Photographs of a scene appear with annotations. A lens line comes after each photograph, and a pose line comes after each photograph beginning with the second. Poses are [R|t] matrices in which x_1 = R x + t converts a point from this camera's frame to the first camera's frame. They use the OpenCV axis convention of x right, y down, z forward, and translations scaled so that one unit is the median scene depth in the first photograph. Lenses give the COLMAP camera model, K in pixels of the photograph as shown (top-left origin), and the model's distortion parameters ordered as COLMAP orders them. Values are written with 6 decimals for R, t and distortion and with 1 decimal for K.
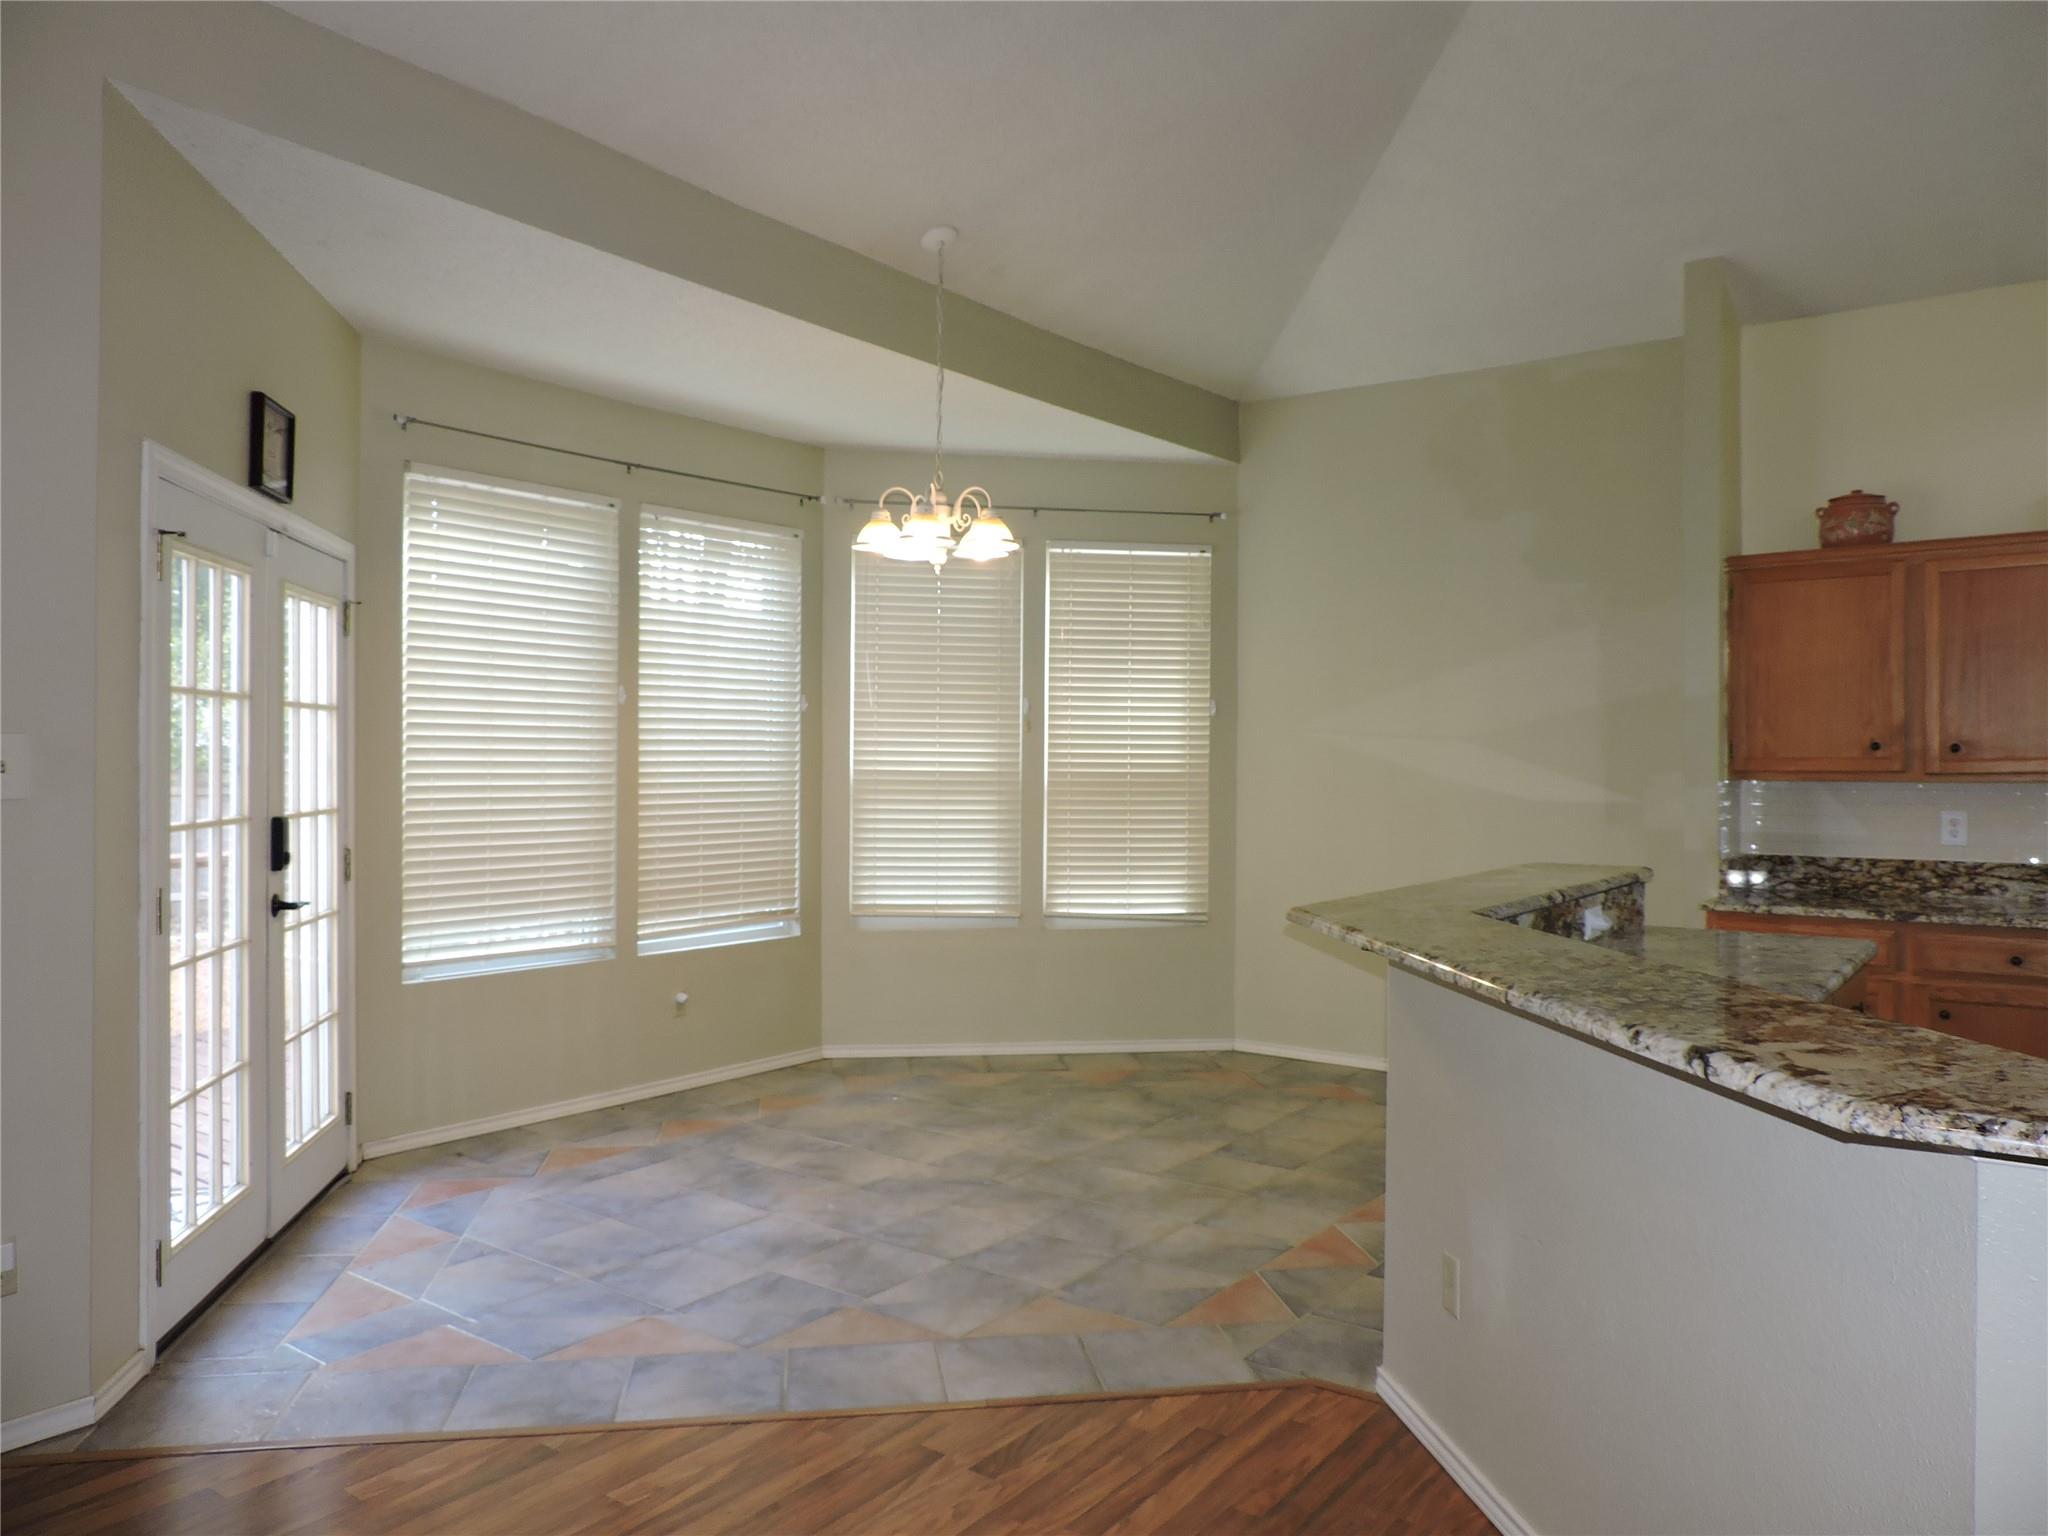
lens RADIAL K [[1474.0, 0, 1024.0], [0, 1474.0, 768.0], [0, 0, 1]] dist [-0.002004, -0.003164]
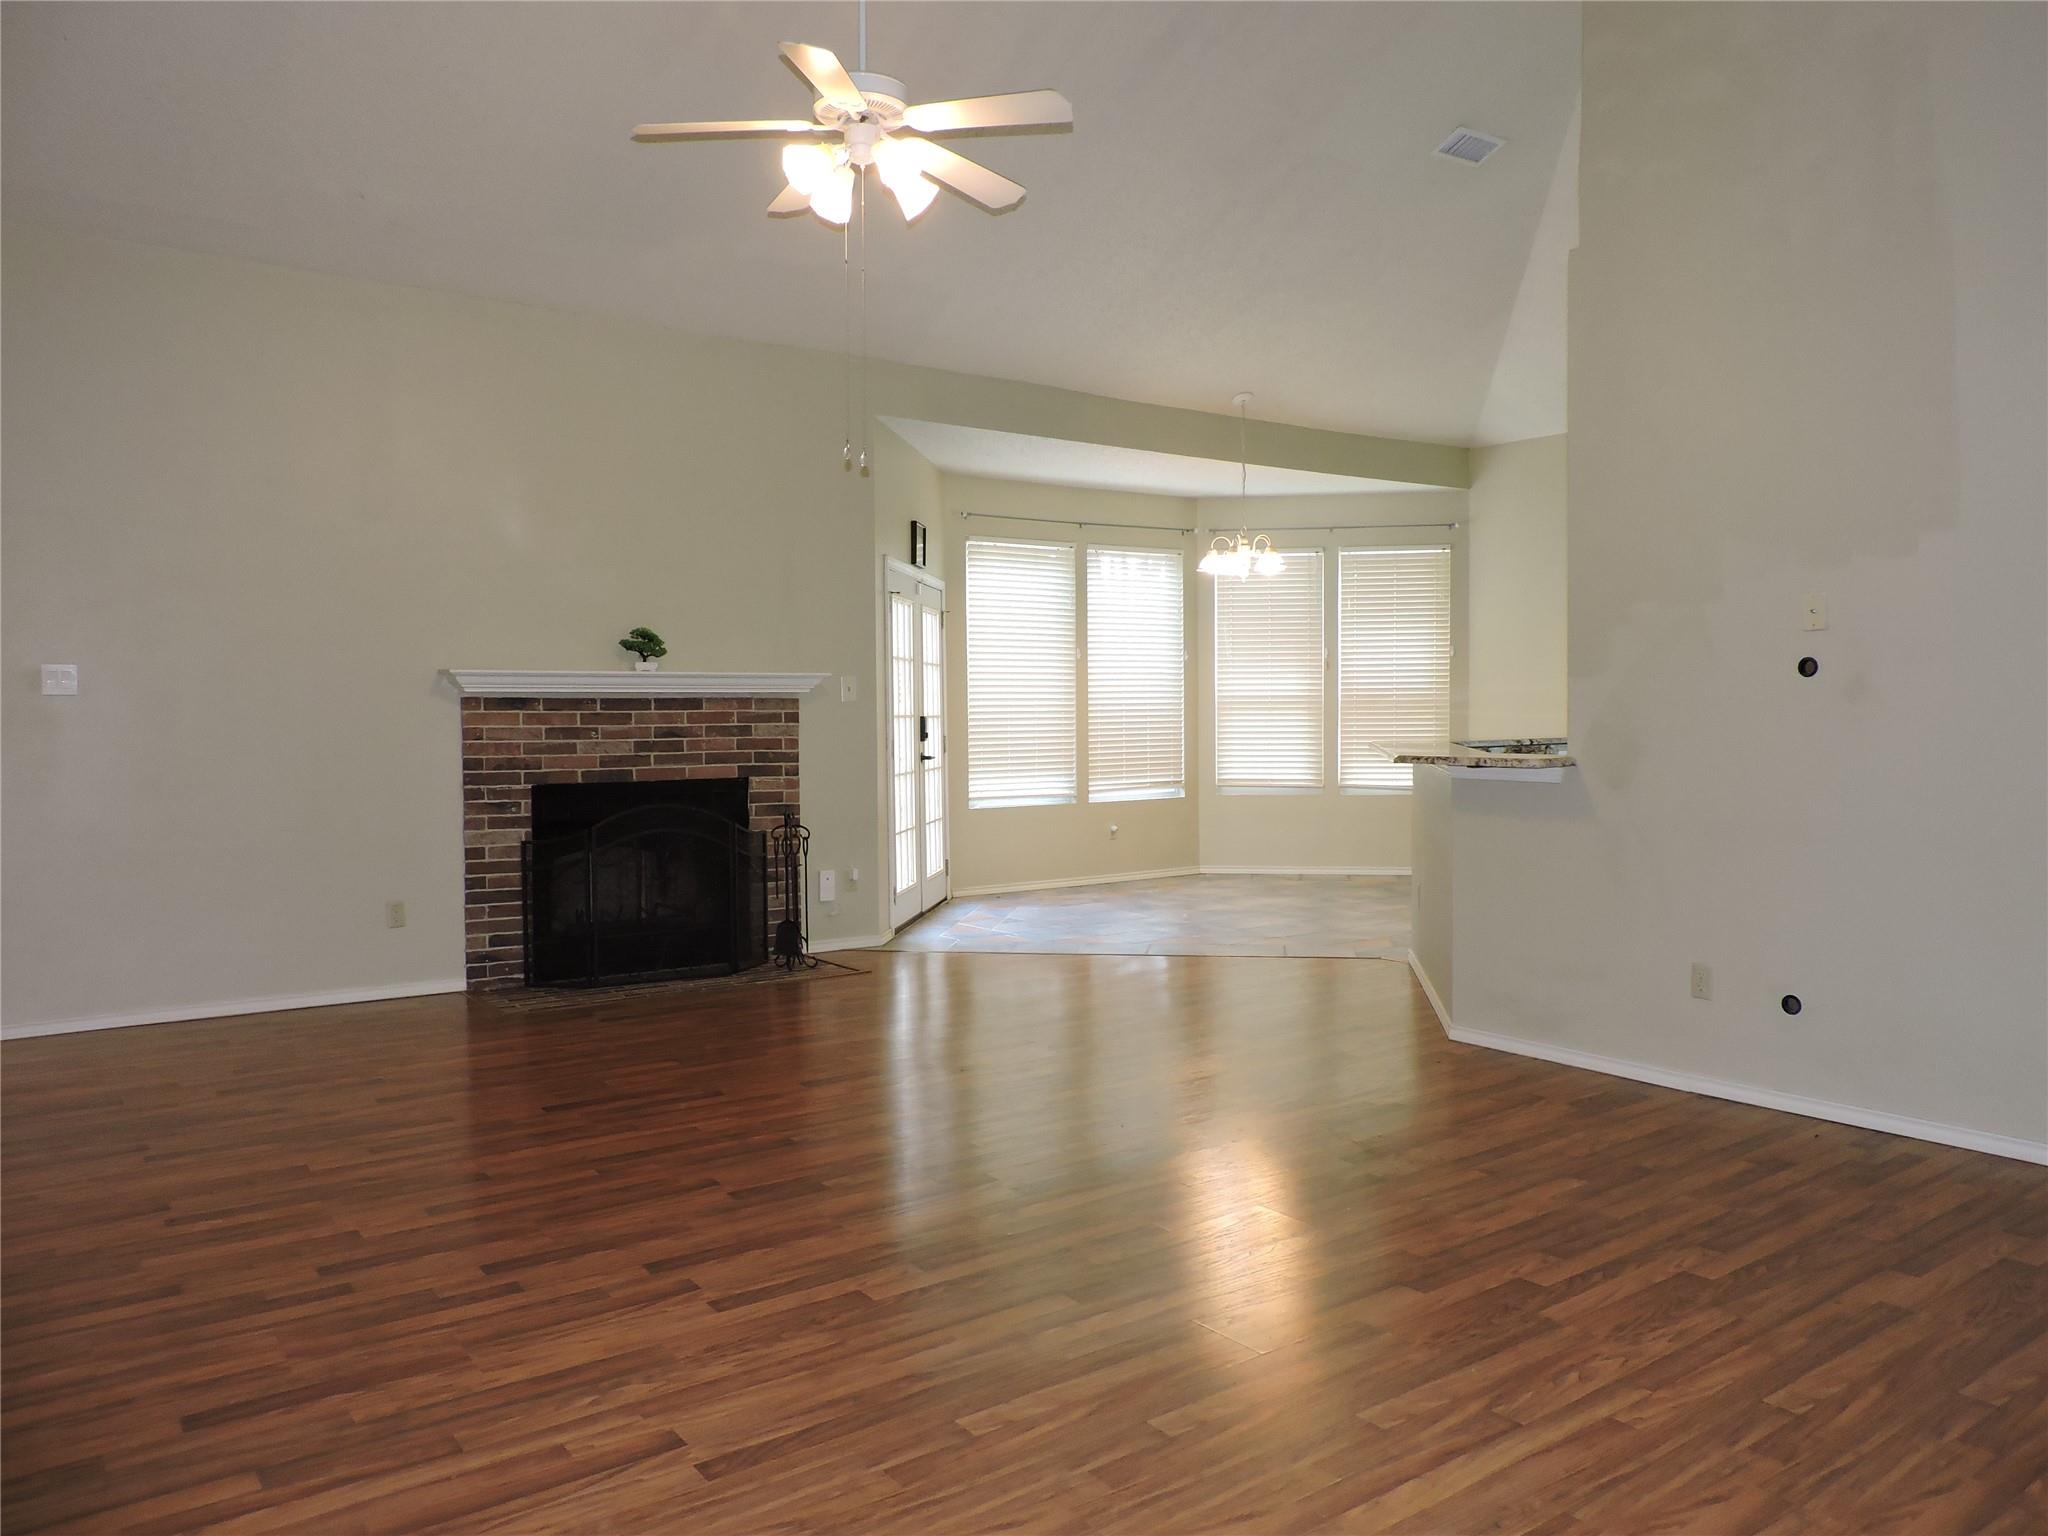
lens RADIAL K [[1474.0, 0, 1024.0], [0, 1474.0, 768.0], [0, 0, 1]] dist [-0.002004, -0.003164]
pose [[0.952560, -0.003874, -0.304327, 0.205522], [0.014436, 0.999369, 0.032466, 0.029284], [0.304009, -0.035319, 0.952014, -0.717716]]
